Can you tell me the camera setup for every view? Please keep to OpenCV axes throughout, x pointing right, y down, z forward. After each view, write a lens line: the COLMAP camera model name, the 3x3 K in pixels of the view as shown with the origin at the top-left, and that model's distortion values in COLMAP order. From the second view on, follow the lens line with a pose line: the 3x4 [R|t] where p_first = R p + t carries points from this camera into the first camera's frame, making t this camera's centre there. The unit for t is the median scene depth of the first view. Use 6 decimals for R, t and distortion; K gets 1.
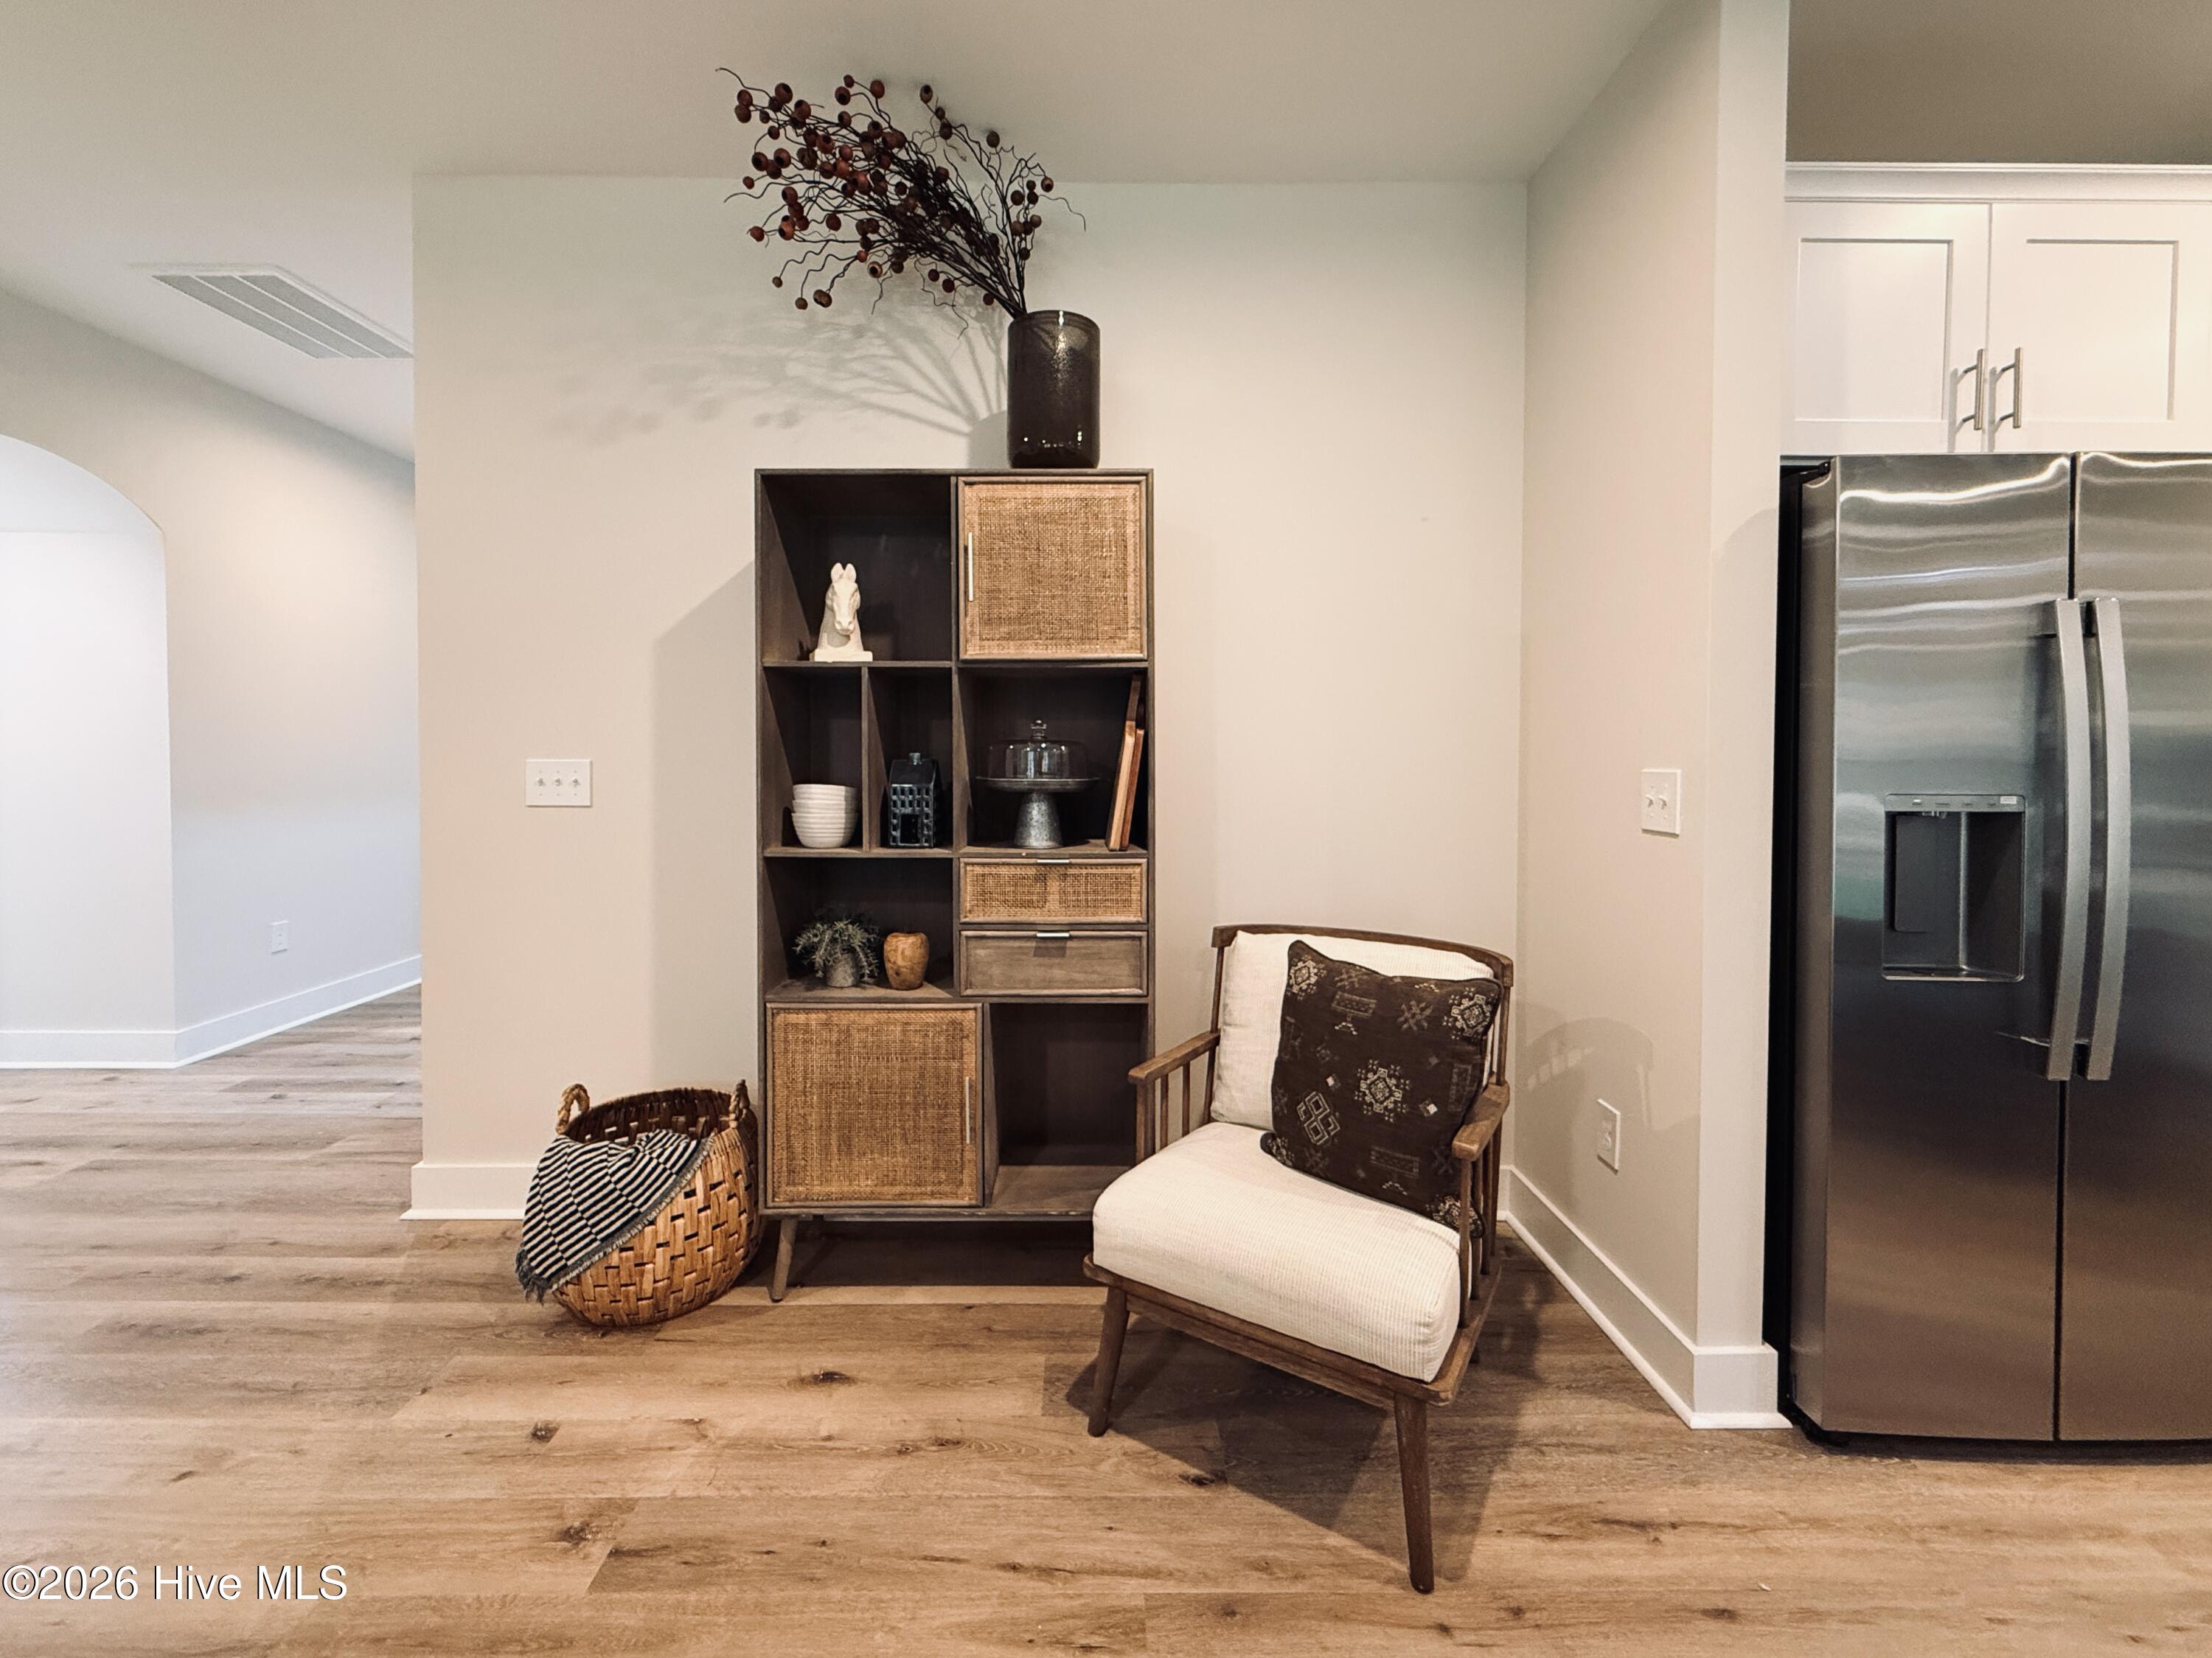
lens RADIAL K [[944.8, 0, 1099.6], [0, 944.8, 771.8], [0, 0, 1]] dist [-0.001308, -0.000077]
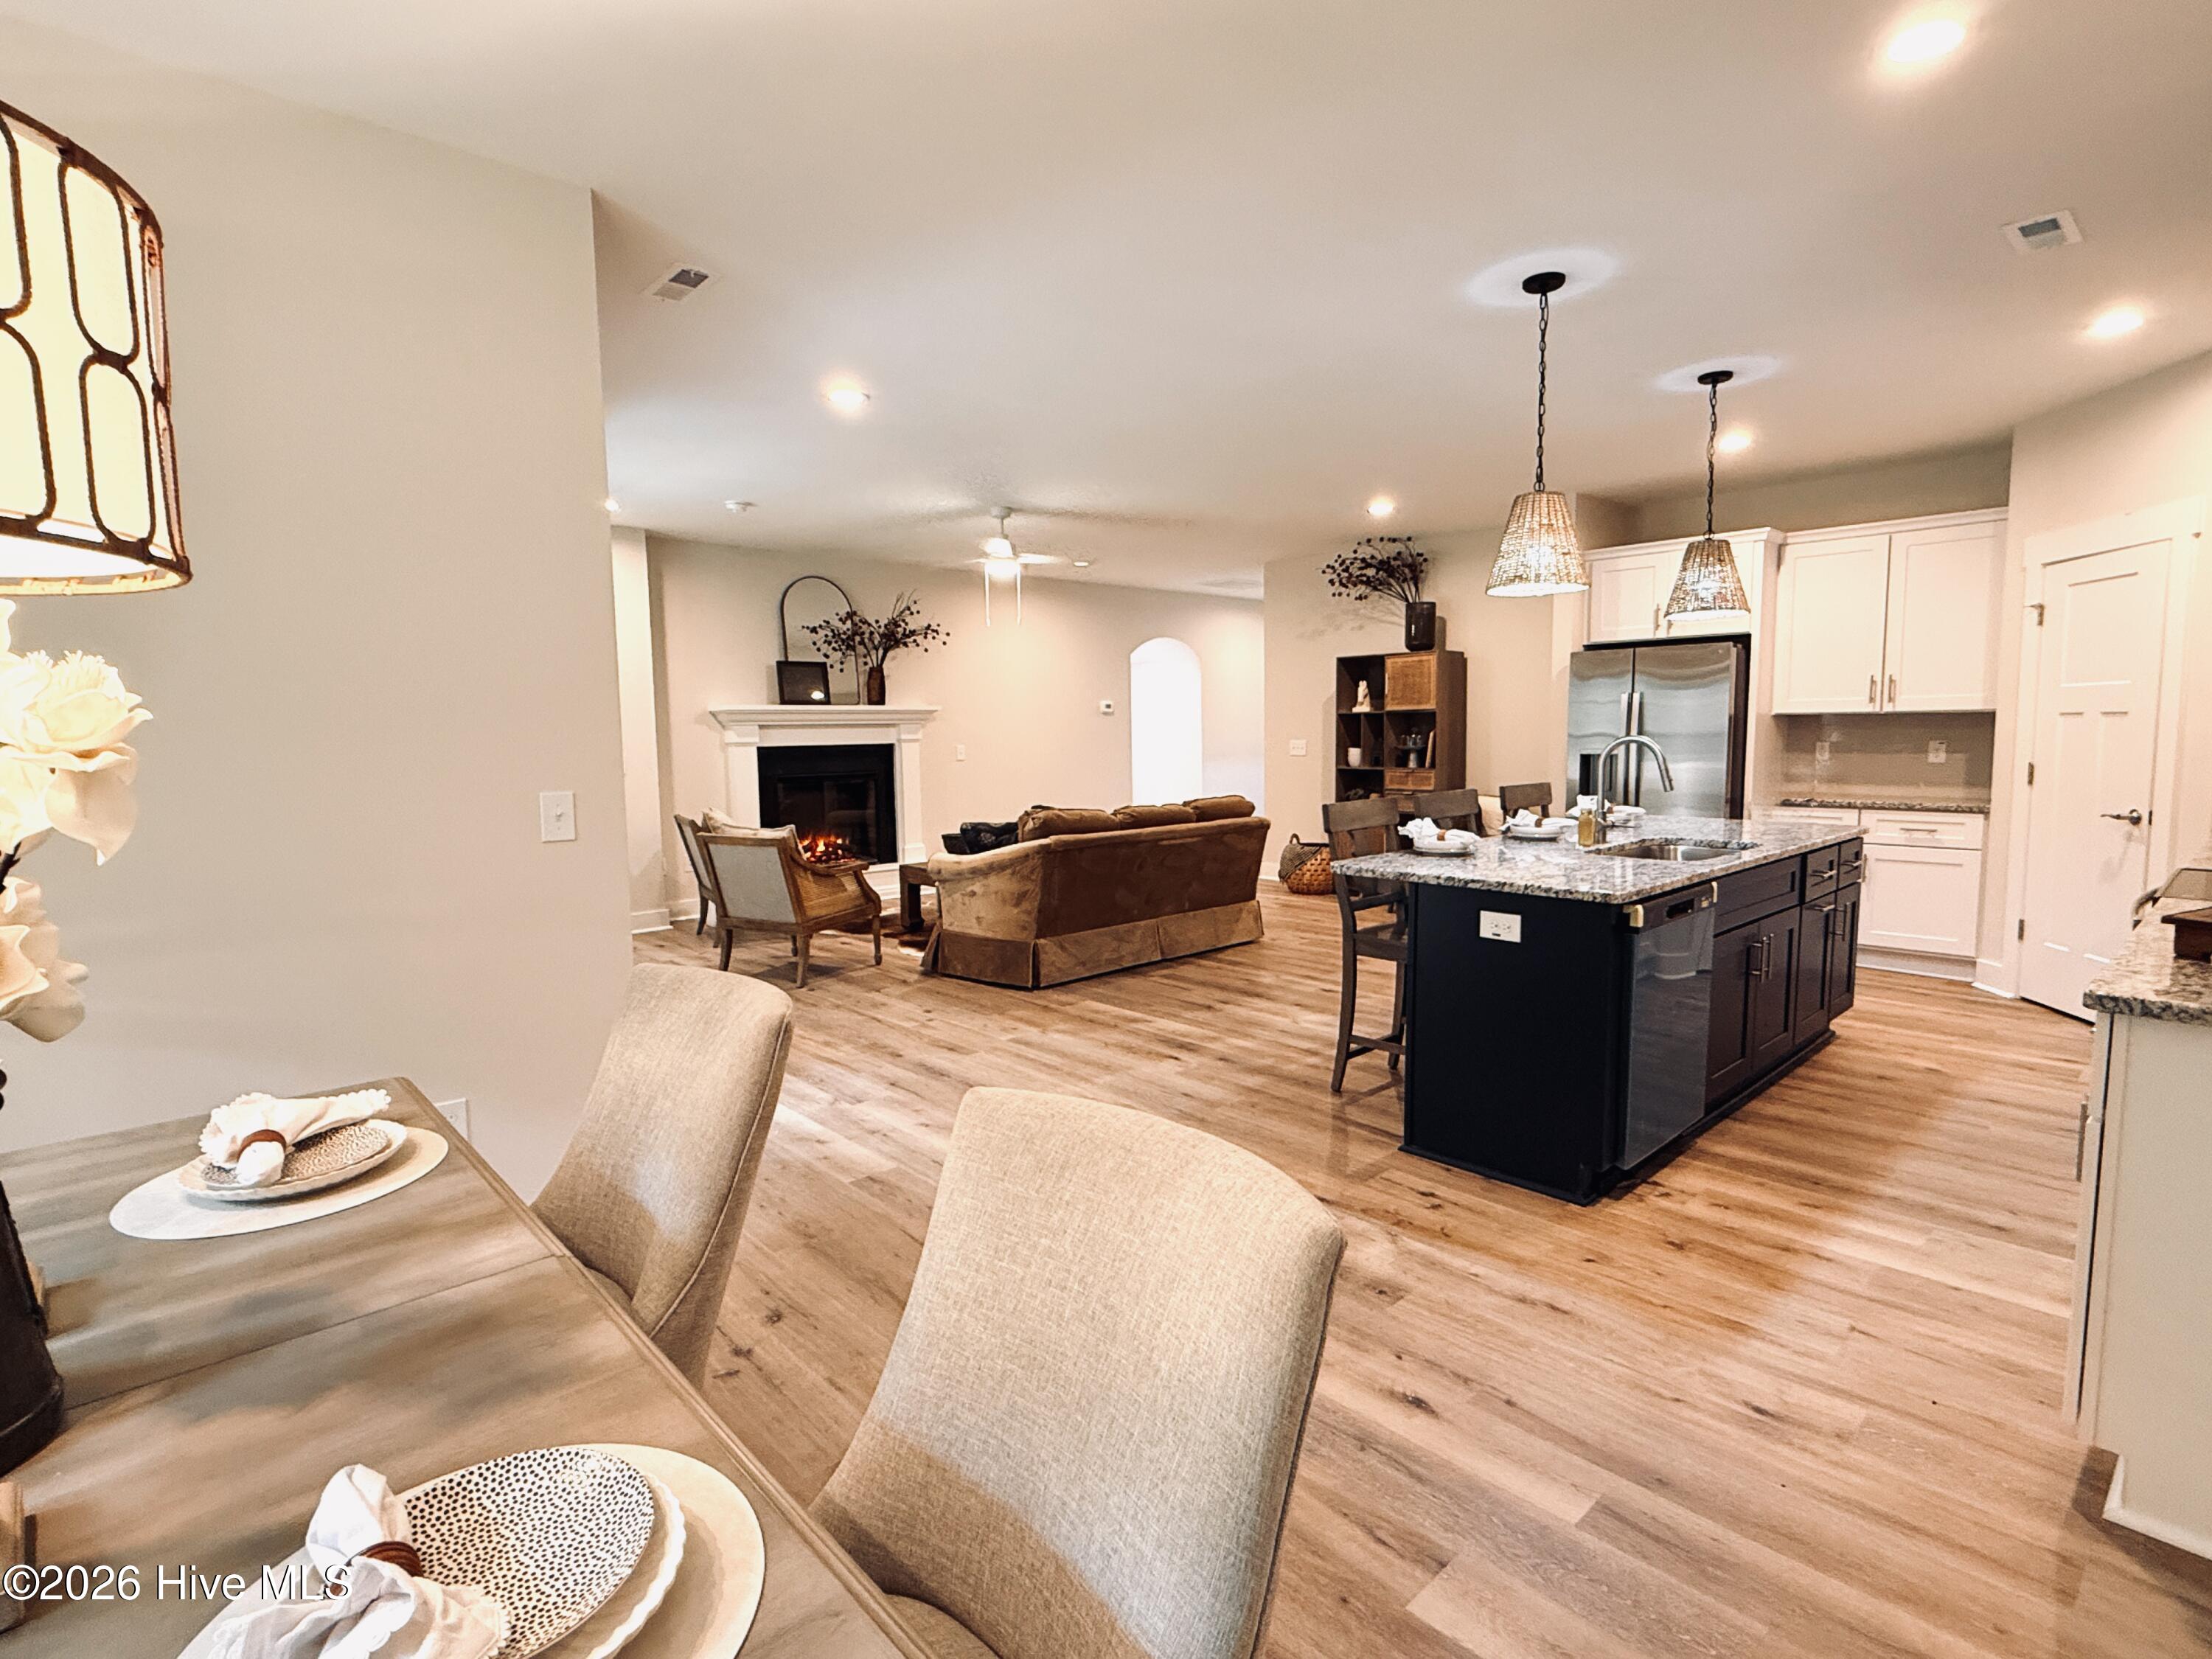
lens RADIAL K [[1088.4, 0, 1106.0], [0, 1088.4, 829.5], [0, 0, 1]] dist [-0.000521, 0.000019]
pose [[0.675683, 0.053608, -0.735241, 2.035885], [0.000104, 0.997346, 0.072813, 0.021488], [0.737192, -0.049275, 0.673884, -2.351729]]
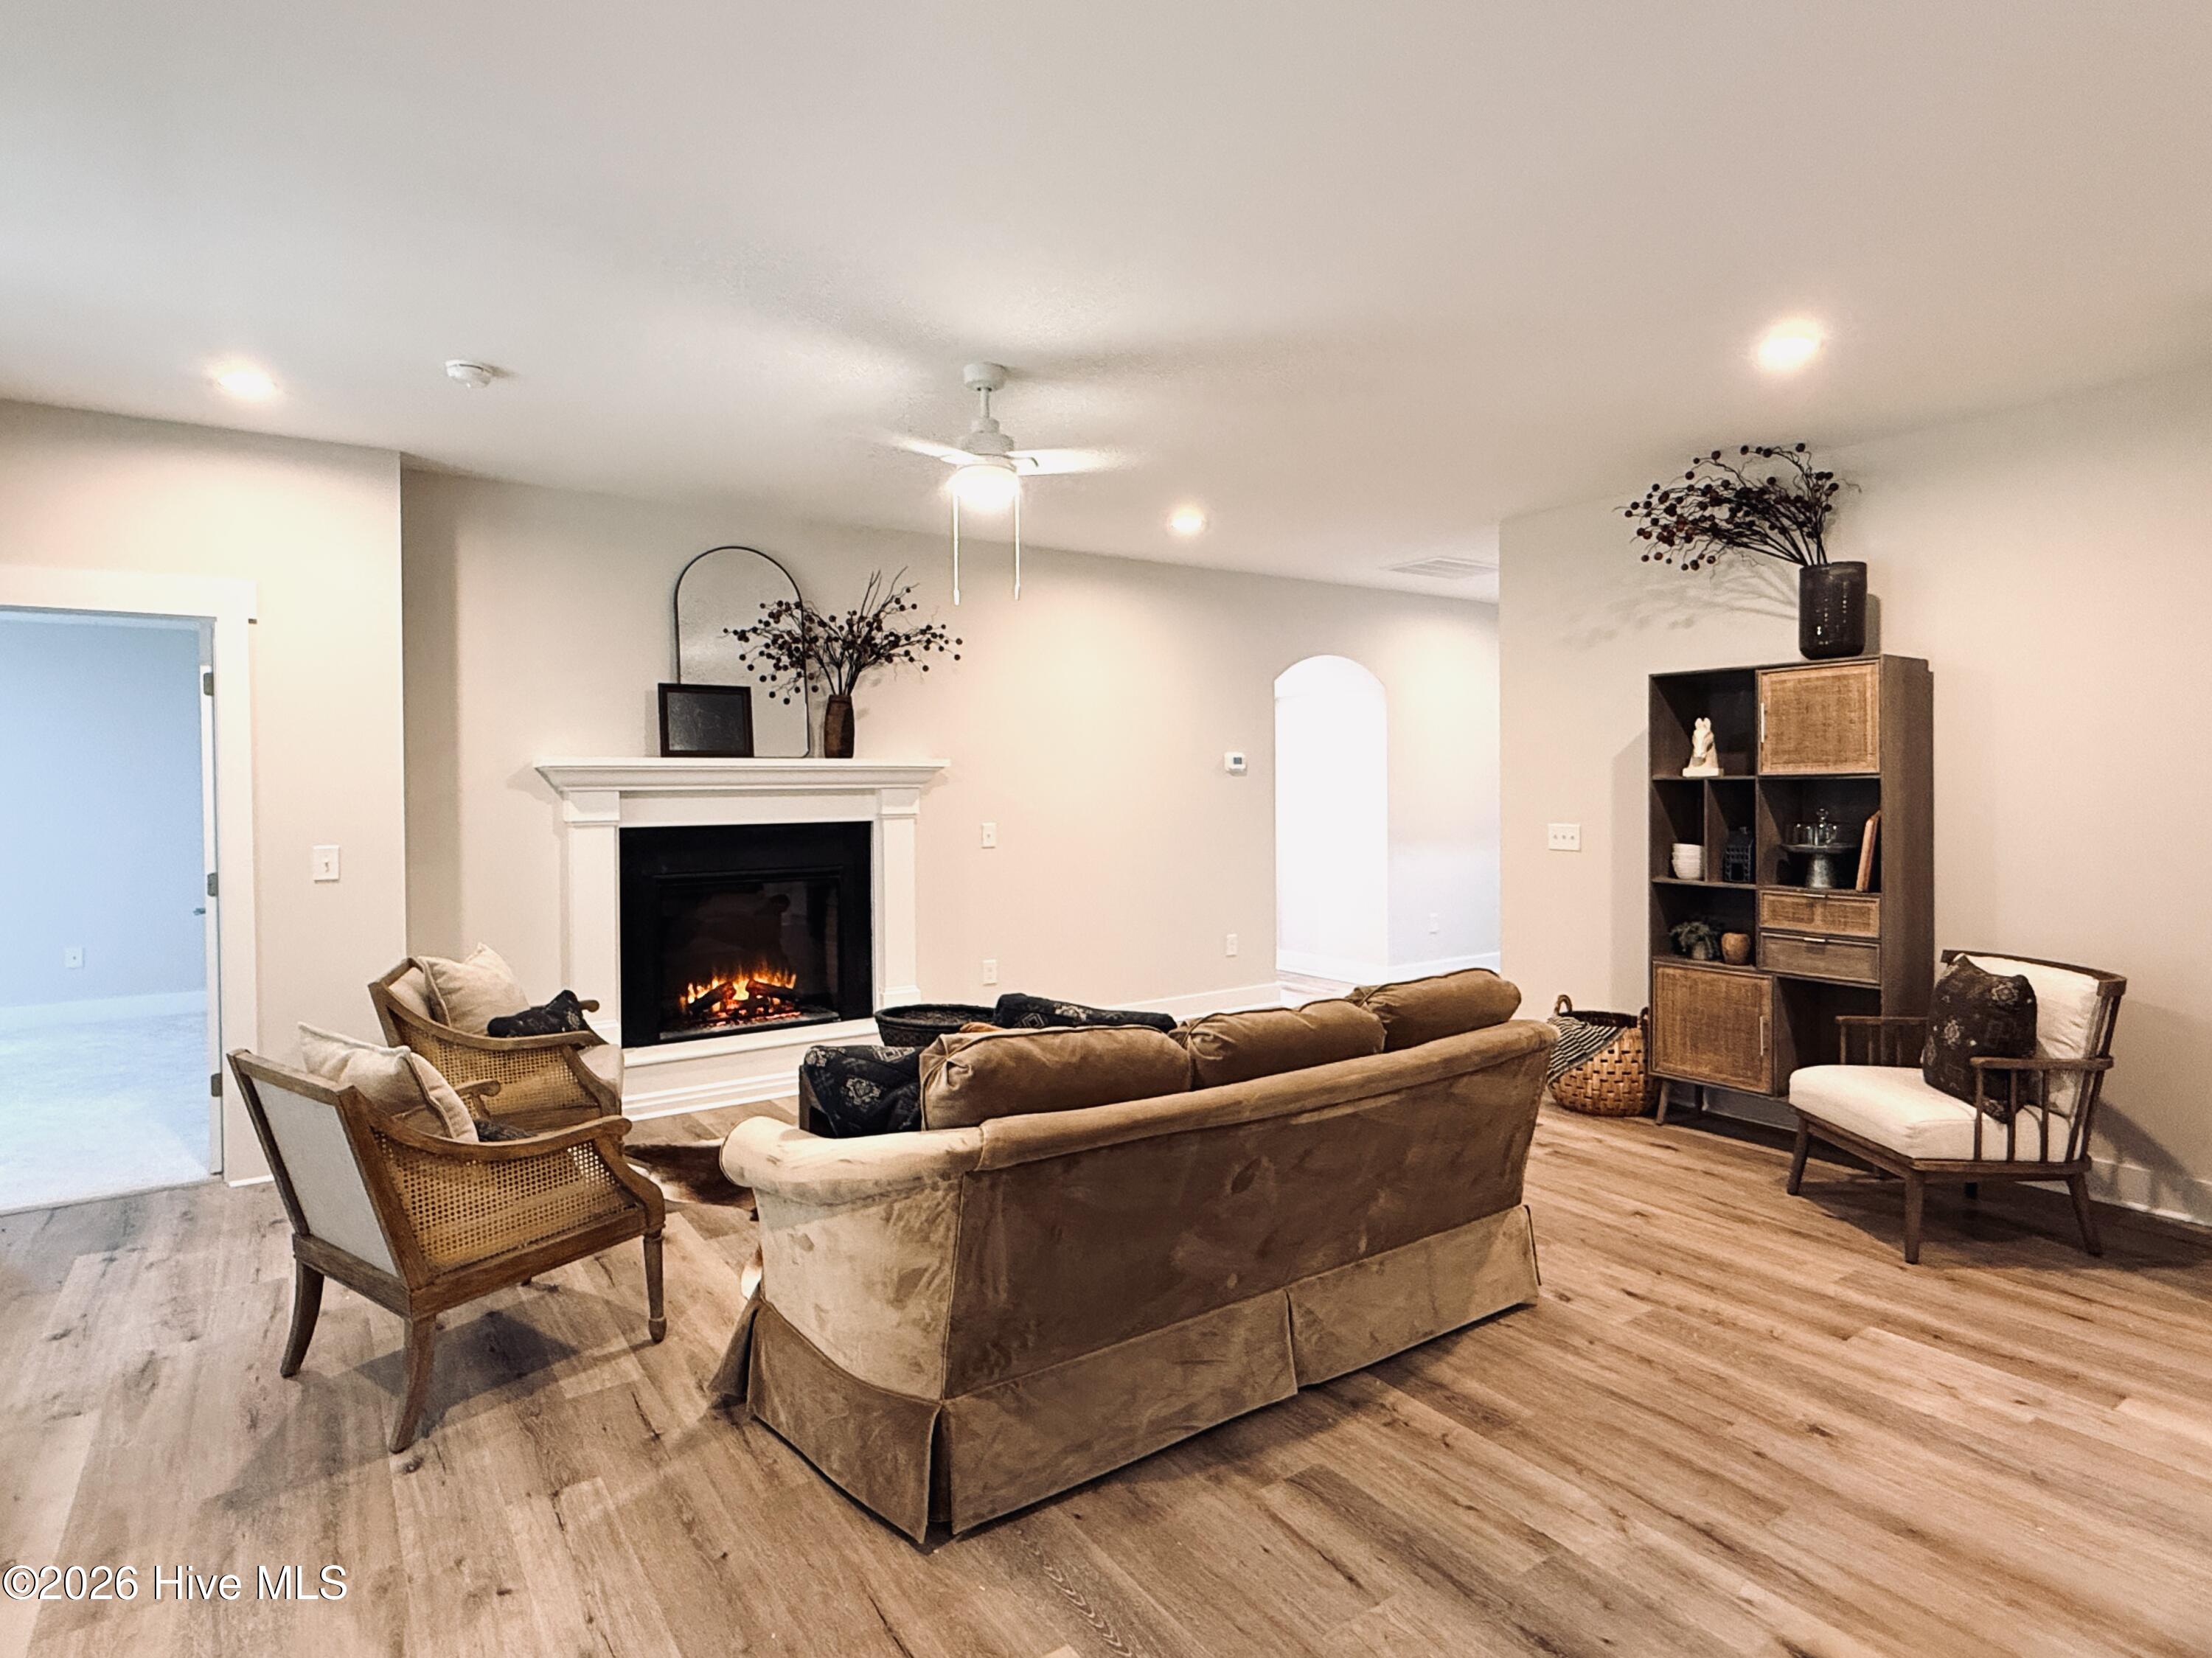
lens RADIAL K [[1179.6, 0, 1109.8], [0, 1179.6, 794.1], [0, 0, 1]] dist [0.000275, 0.000375]
pose [[0.568133, 0.001083, -0.822936, 0.943579], [-0.010597, 0.999926, -0.006001, -0.057816], [0.822869, 0.012130, 0.568102, -1.193726]]
